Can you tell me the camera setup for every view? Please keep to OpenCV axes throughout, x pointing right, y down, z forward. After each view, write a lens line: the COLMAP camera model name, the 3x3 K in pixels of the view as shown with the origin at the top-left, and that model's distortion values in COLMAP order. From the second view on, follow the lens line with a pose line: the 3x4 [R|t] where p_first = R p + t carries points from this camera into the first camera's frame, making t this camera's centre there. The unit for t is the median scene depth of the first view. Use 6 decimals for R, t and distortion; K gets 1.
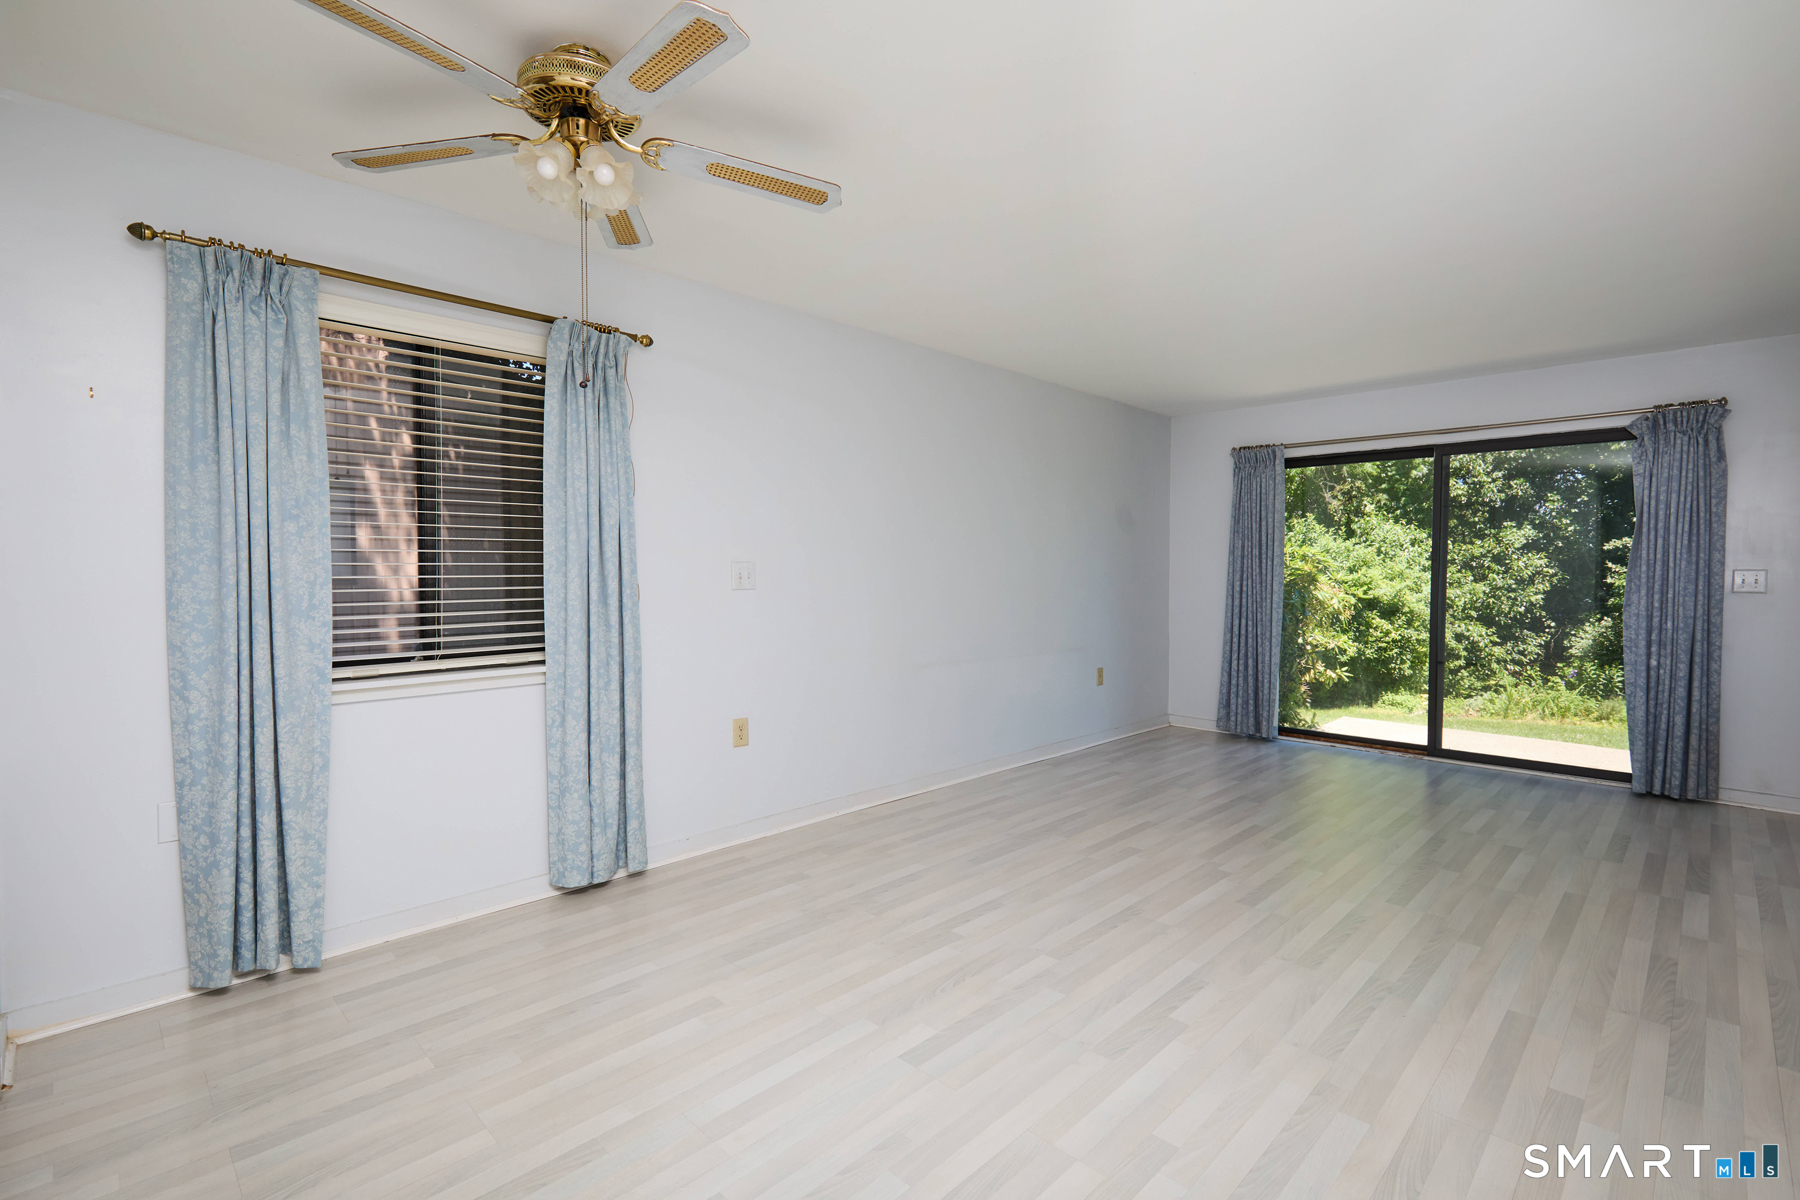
lens RADIAL K [[824.6, 0, 889.5], [0, 824.6, 603.4], [0, 0, 1]] dist [0.003463, -0.002232]
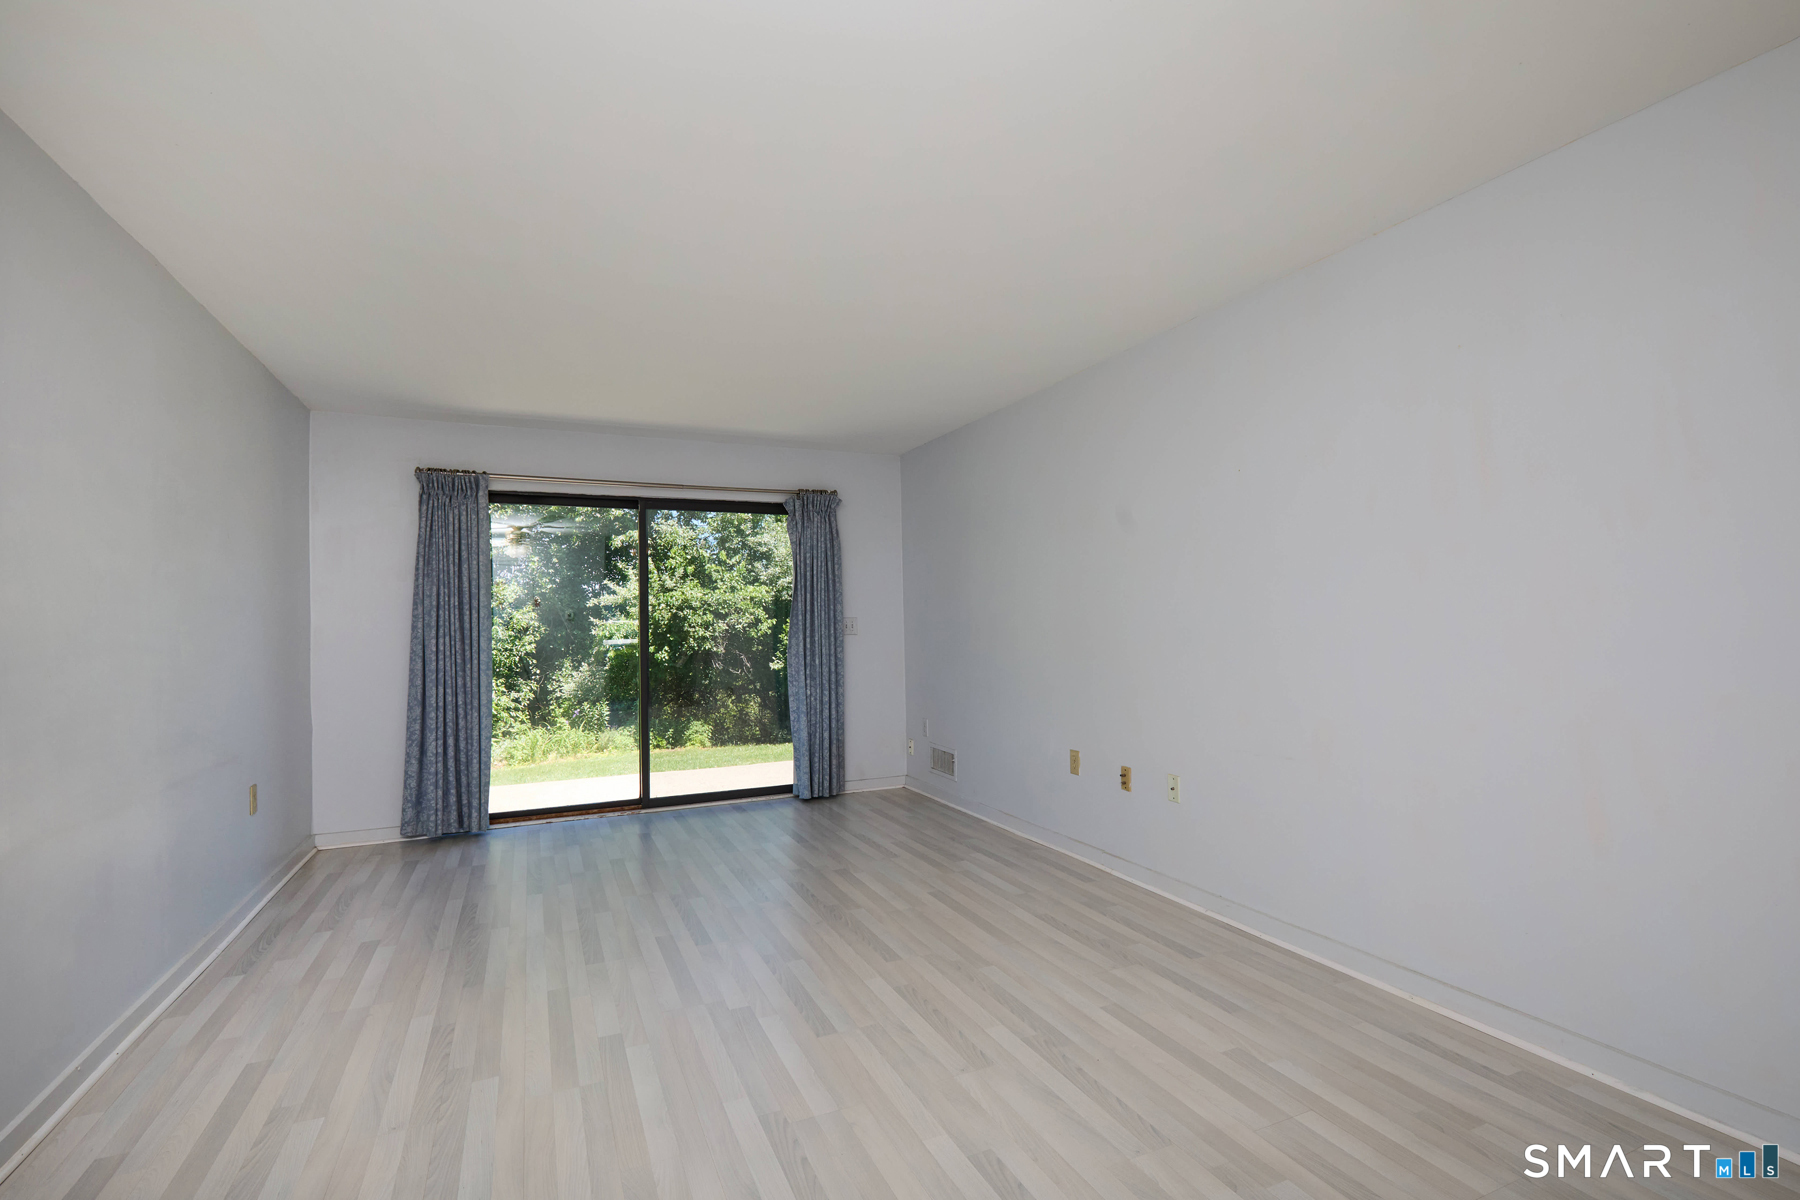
lens RADIAL K [[824.6, 0, 895.5], [0, 824.6, 602.8], [0, 0, 1]] dist [0.003463, -0.002232]
pose [[0.354504, 0.010957, 0.934990, -0.204597], [0.053702, 0.998042, -0.032057, -0.016829], [-0.933511, 0.061576, 0.353222, 0.428995]]
